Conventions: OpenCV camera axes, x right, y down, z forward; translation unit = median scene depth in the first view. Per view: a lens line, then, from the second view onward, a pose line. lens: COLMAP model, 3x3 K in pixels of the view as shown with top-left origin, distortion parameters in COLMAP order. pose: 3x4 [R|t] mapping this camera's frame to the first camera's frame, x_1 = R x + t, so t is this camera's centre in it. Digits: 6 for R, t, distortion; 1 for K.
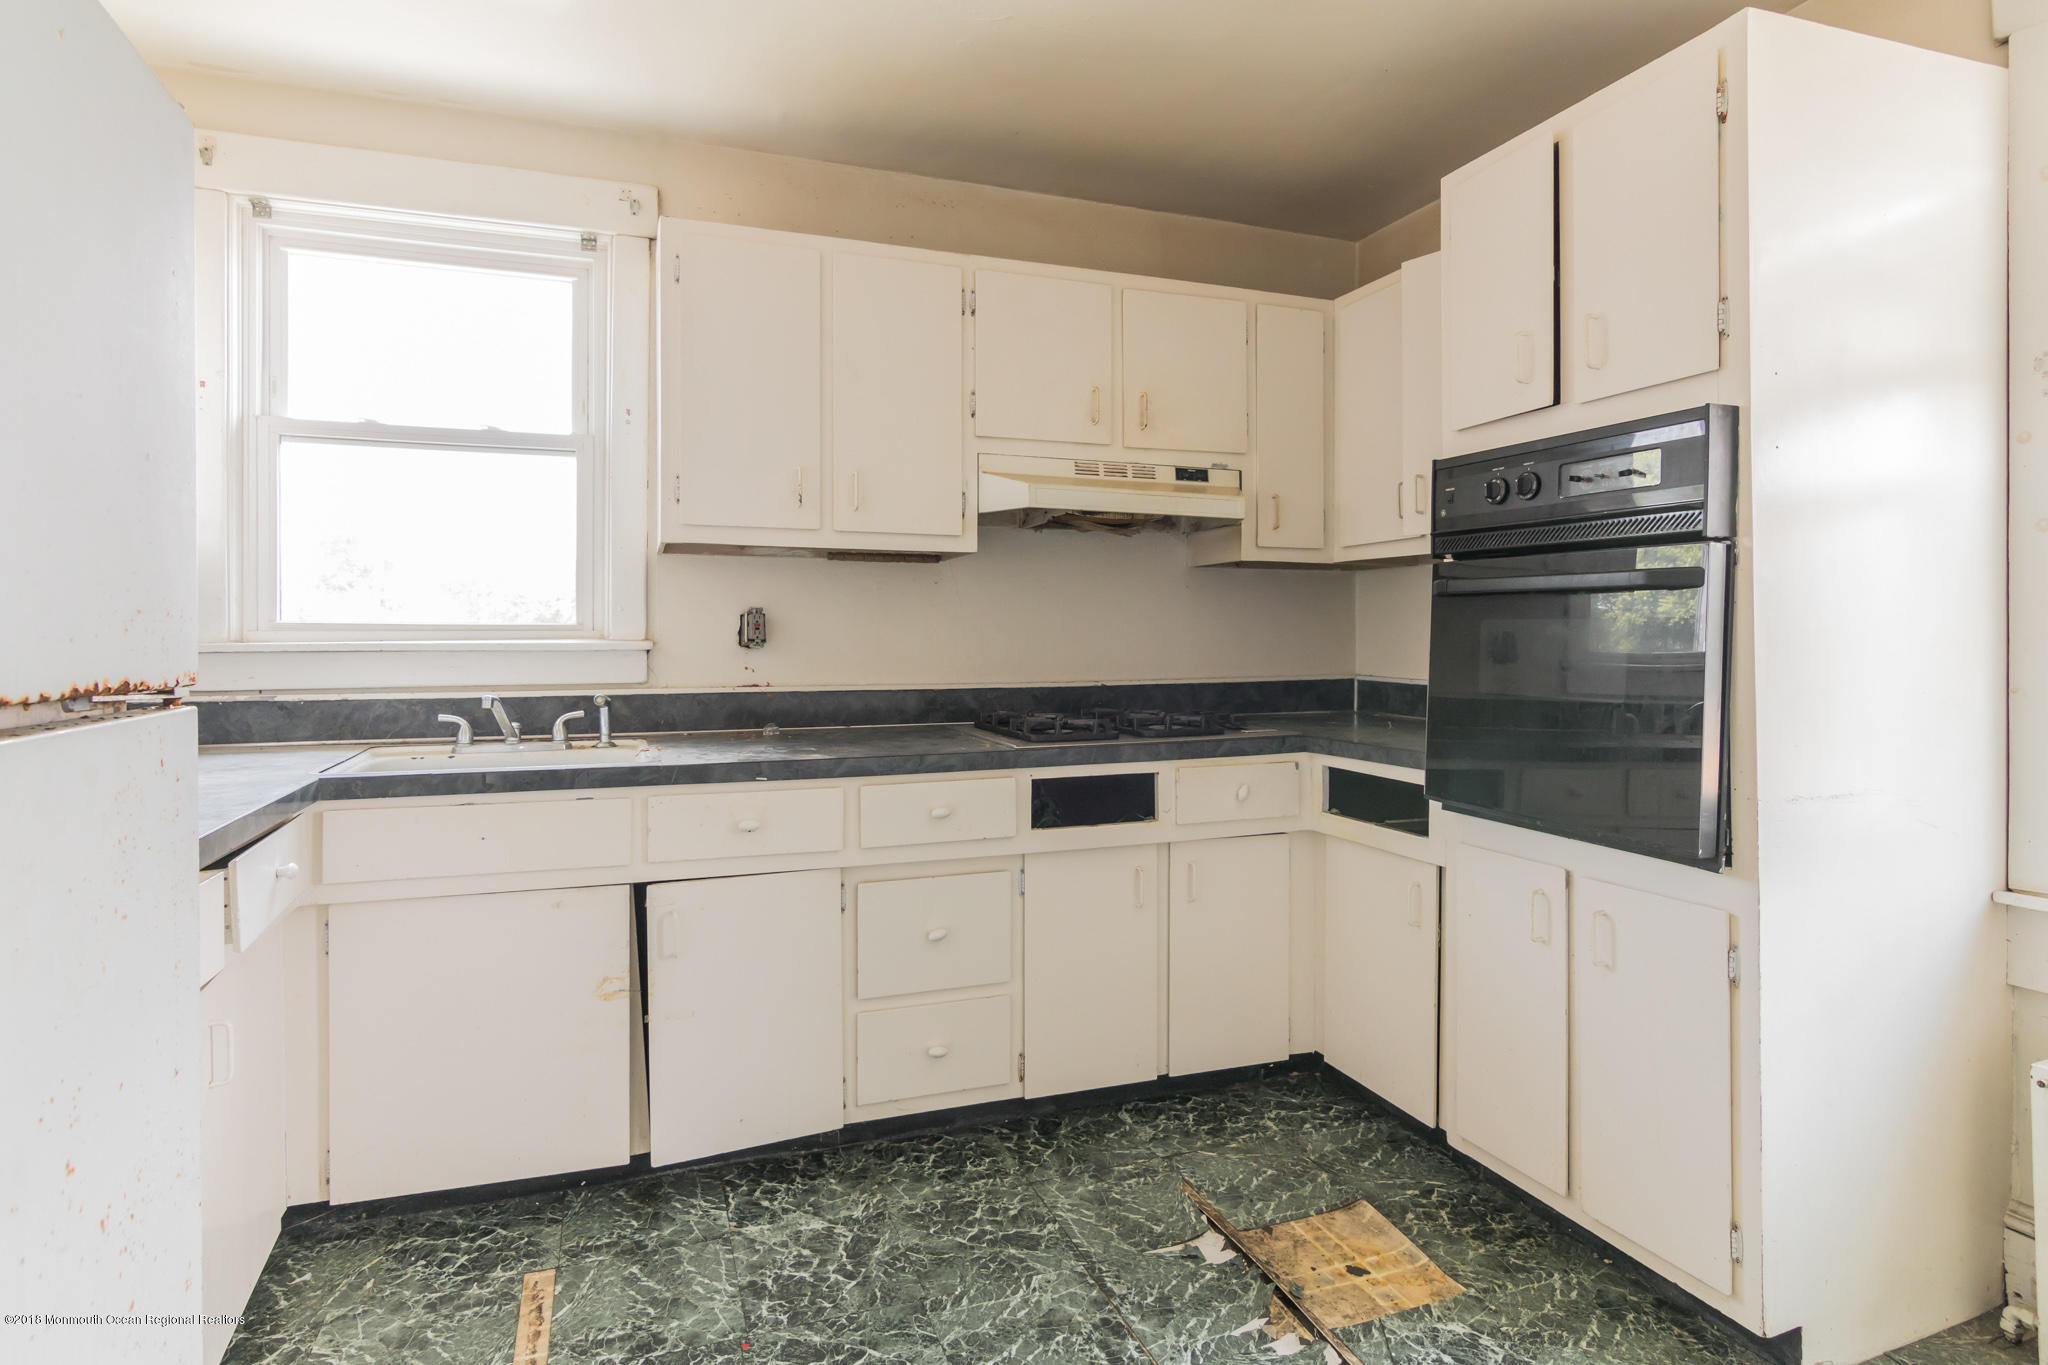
lens RADIAL K [[1057.4, 0, 999.6], [0, 1057.4, 650.2], [0, 0, 1]] dist [-0.003261, 0.001381]
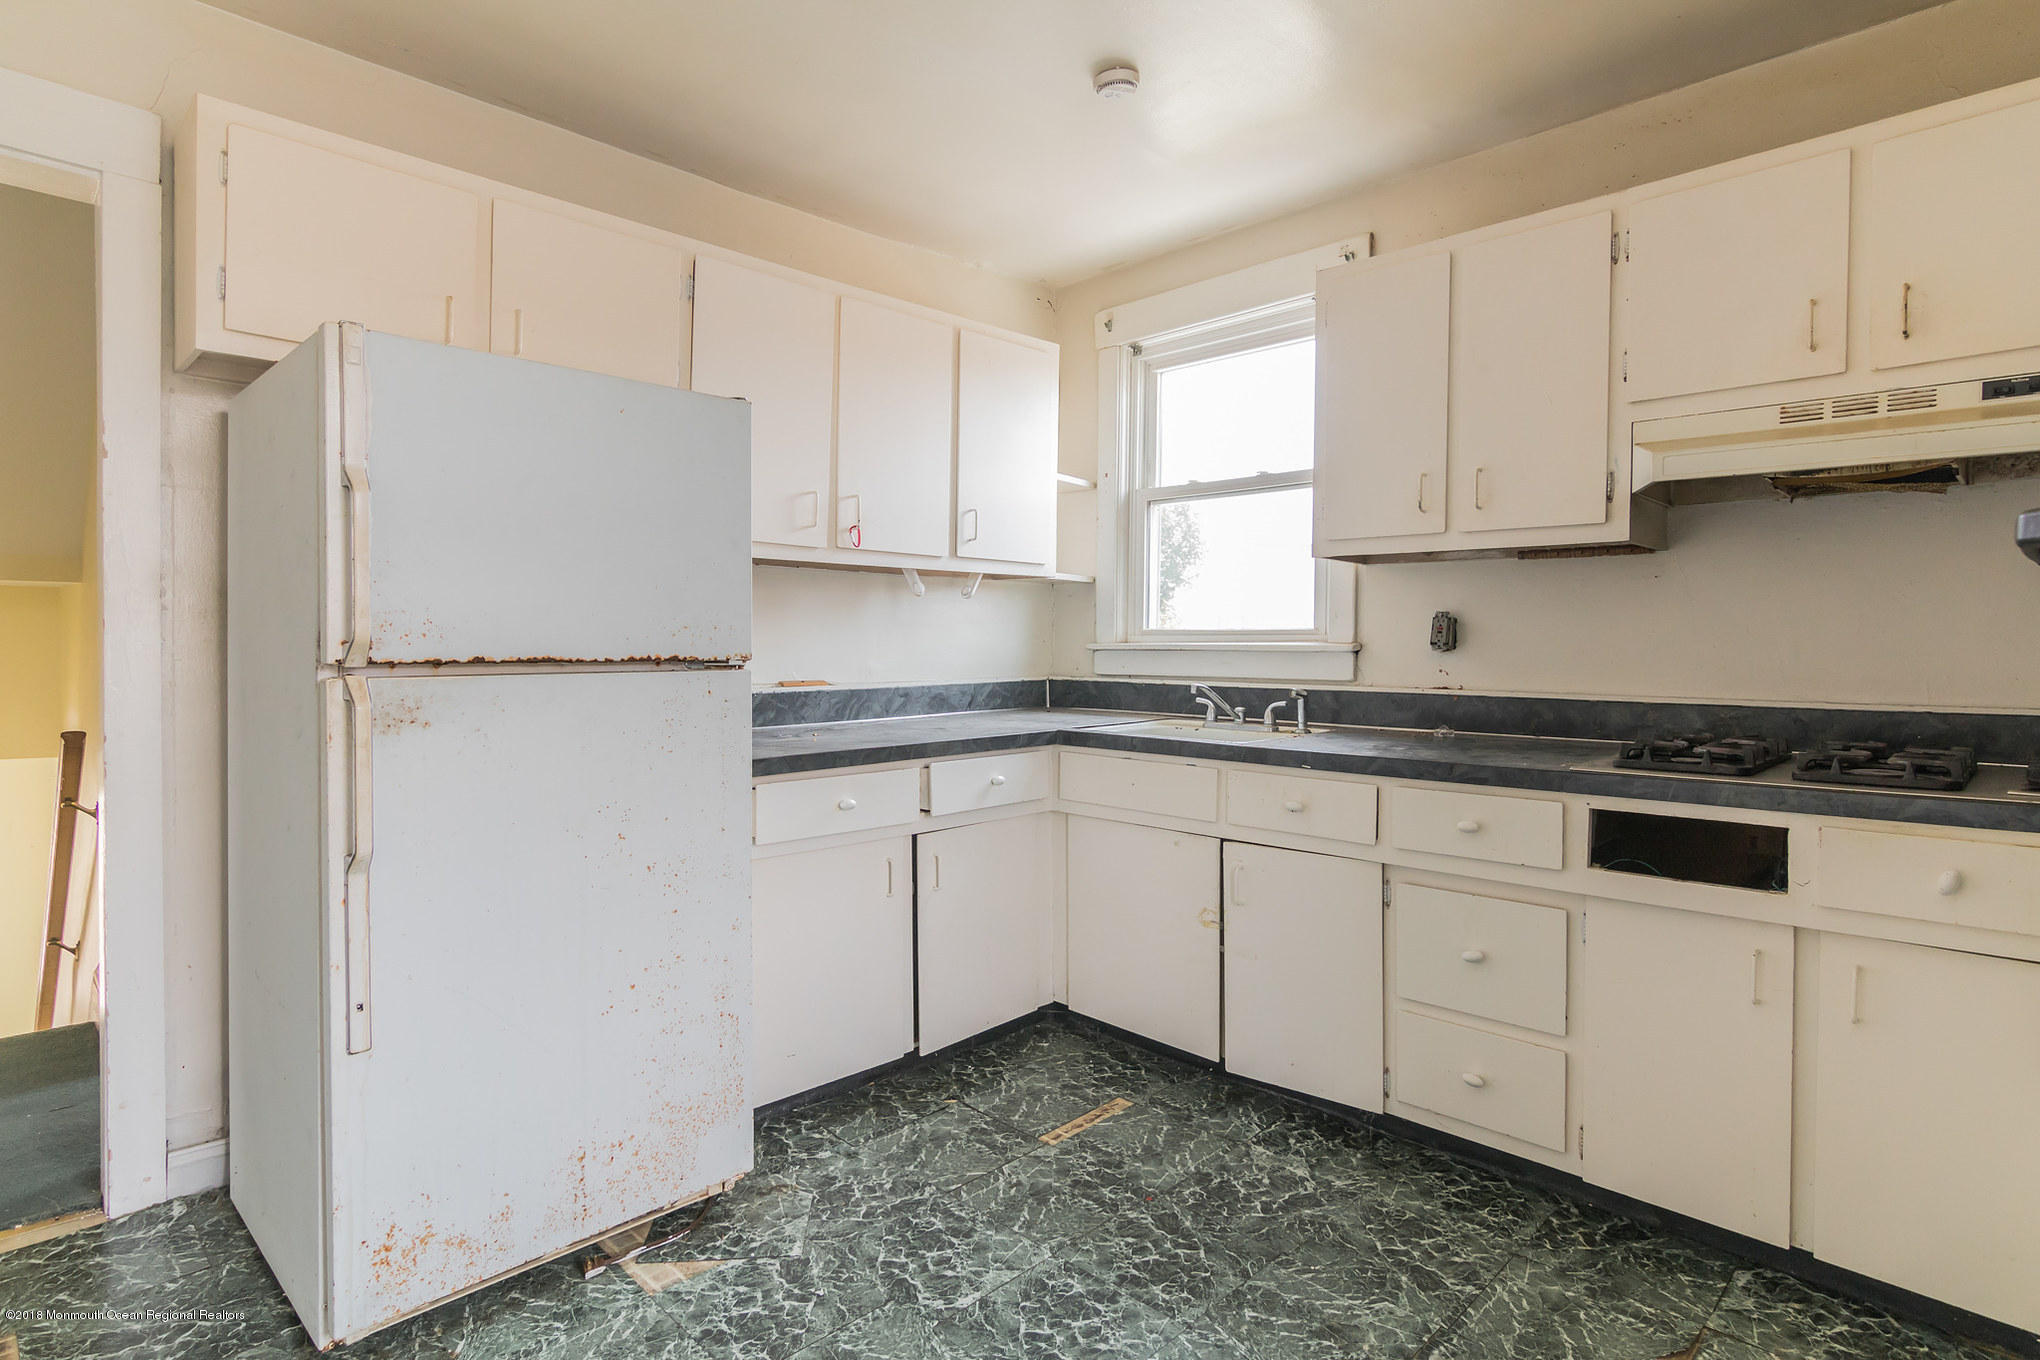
lens RADIAL K [[1051.3, 0, 1019.9], [0, 1051.3, 662.6], [0, 0, 1]] dist [0.005065, -0.001415]
pose [[0.443419, 0.020878, -0.896071, 0.559494], [-0.012498, 0.999776, 0.017109, -0.003532], [0.896227, 0.003613, 0.443580, 0.204600]]
